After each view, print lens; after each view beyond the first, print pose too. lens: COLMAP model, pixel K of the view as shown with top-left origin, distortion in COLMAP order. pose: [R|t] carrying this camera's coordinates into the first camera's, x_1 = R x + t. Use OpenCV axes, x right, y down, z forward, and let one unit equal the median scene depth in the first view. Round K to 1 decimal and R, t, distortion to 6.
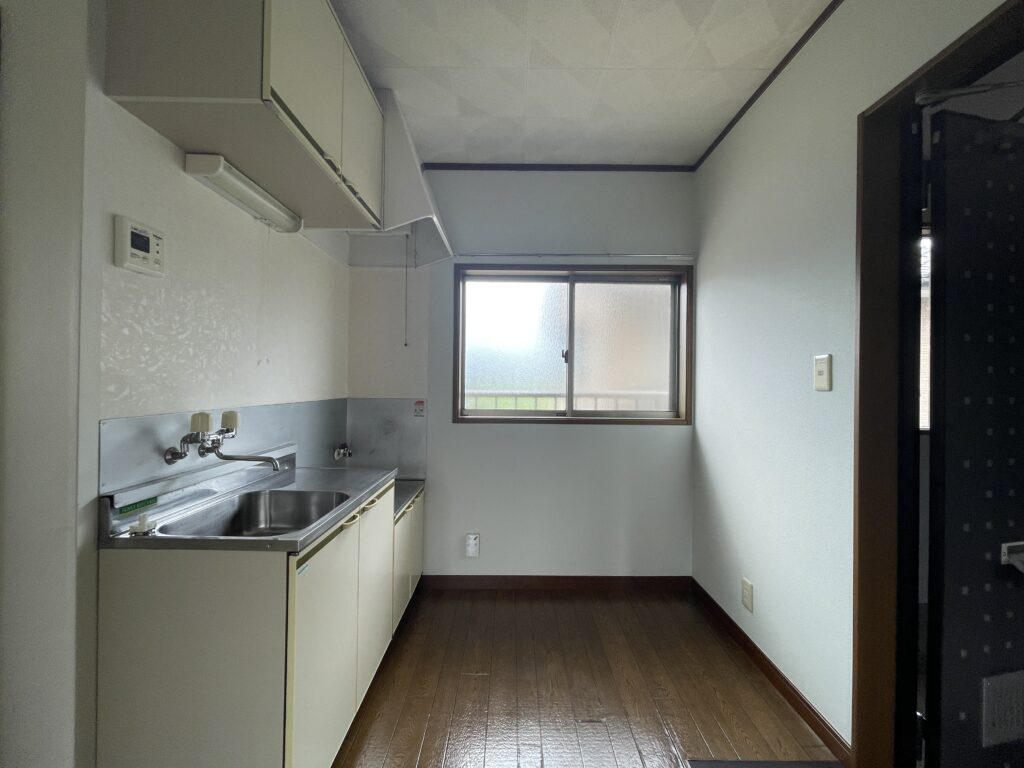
lens RADIAL K [[415.1, 0, 515.0], [0, 415.1, 382.5], [0, 0, 1]] dist [-0.000930, 0.000246]
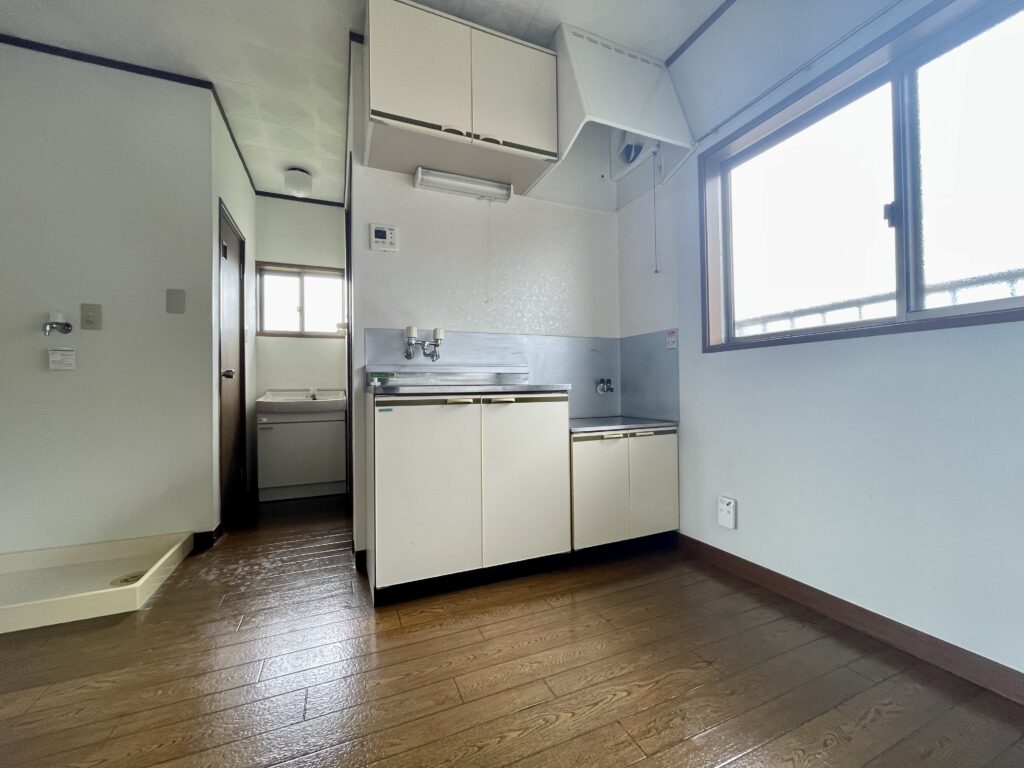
lens RADIAL K [[415.1, 0, 511.8], [0, 415.1, 380.9], [0, 0, 1]] dist [-0.000930, 0.000246]
pose [[0.390103, -0.032281, -0.920205, 0.593150], [0.021964, 0.999427, -0.025749, 0.220663], [0.920509, -0.010167, 0.390588, 0.469422]]
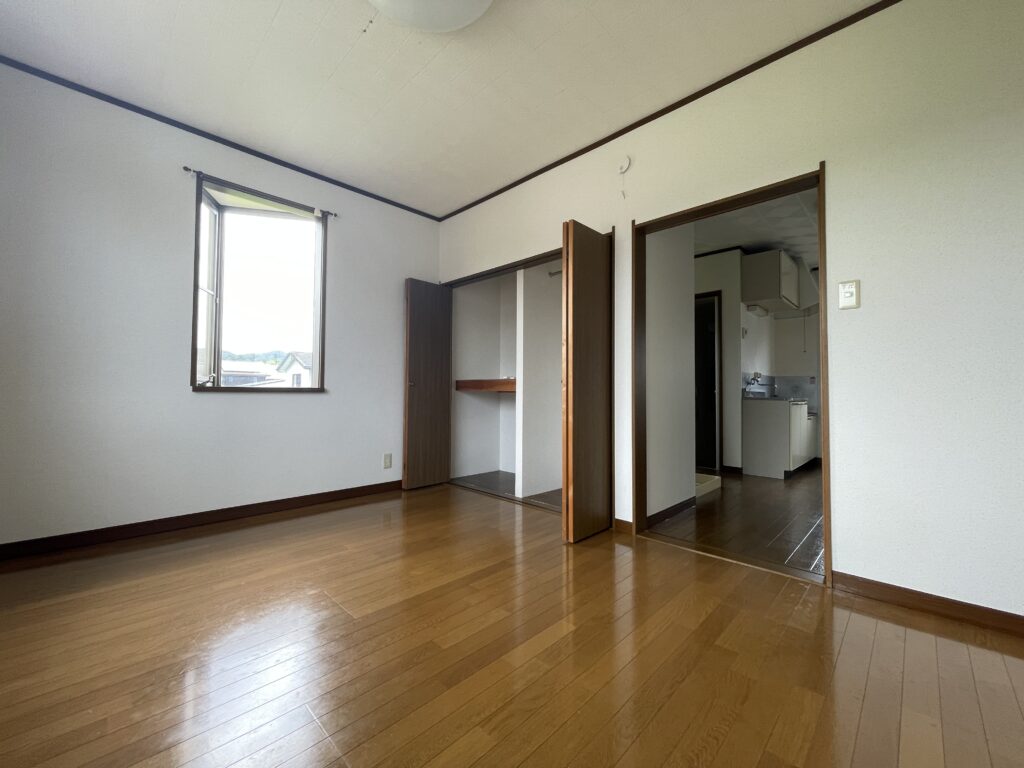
lens RADIAL K [[415.1, 0, 519.2], [0, 415.1, 380.8], [0, 0, 1]] dist [-0.000930, 0.000246]
pose [[0.718640, -0.024947, -0.694935, 0.236631], [0.001236, 0.999401, -0.034599, 0.184645], [0.695381, 0.024005, 0.718240, -2.194857]]
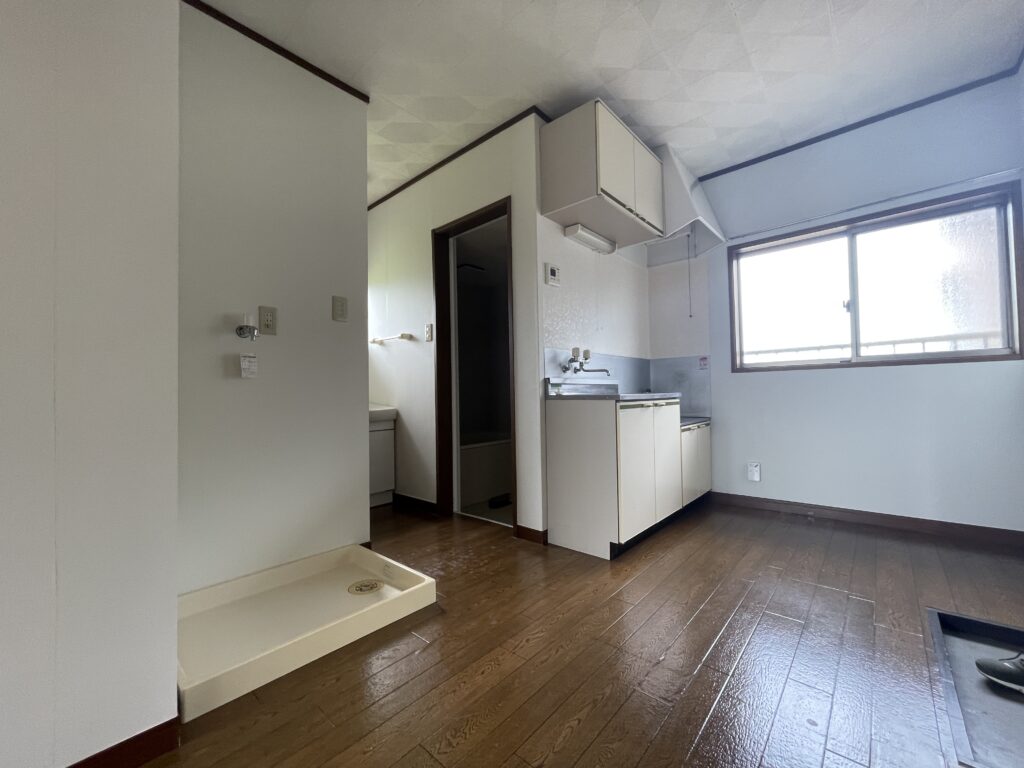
lens RADIAL K [[415.1, 0, 514.2], [0, 415.1, 380.6], [0, 0, 1]] dist [-0.000930, 0.000246]
pose [[0.745485, -0.045828, -0.664945, 0.258965], [0.029610, 0.998926, -0.035649, 0.197200], [0.665864, 0.006887, 0.746041, -0.502172]]
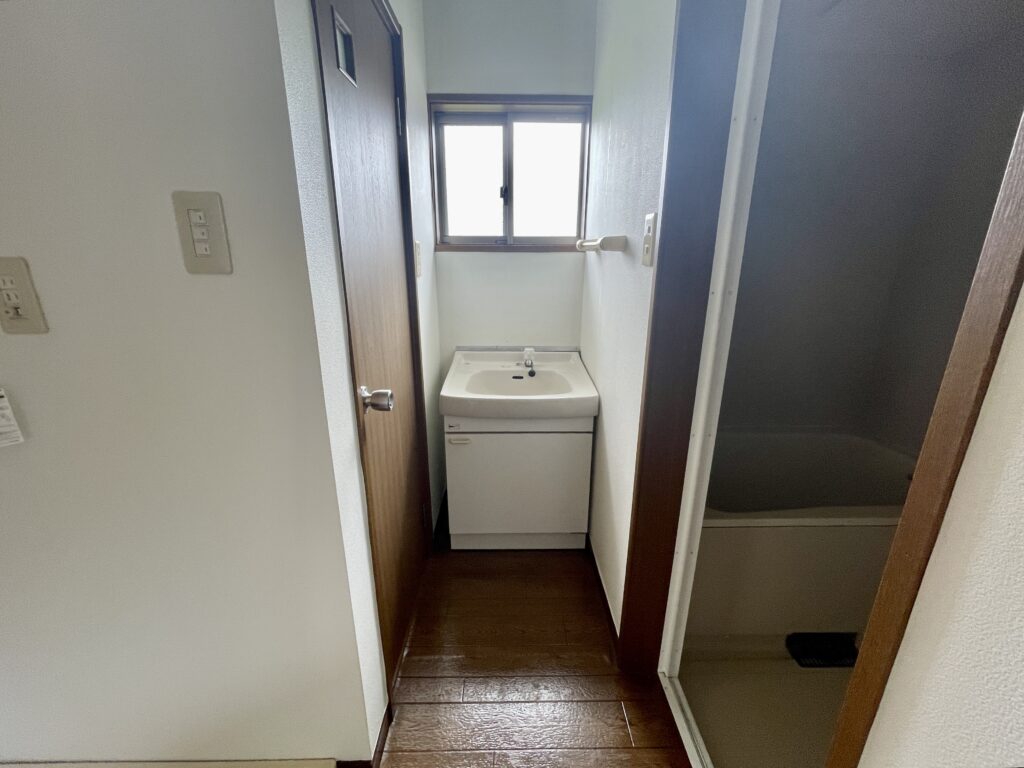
lens RADIAL K [[415.1, 0, 508.1], [0, 415.1, 360.4], [0, 0, 1]] dist [-0.000930, 0.000246]
pose [[0.007916, 0.252039, -0.967685, -0.511941], [0.003163, 0.967704, 0.252070, -0.052638], [0.999964, -0.005056, 0.006863, 0.312299]]
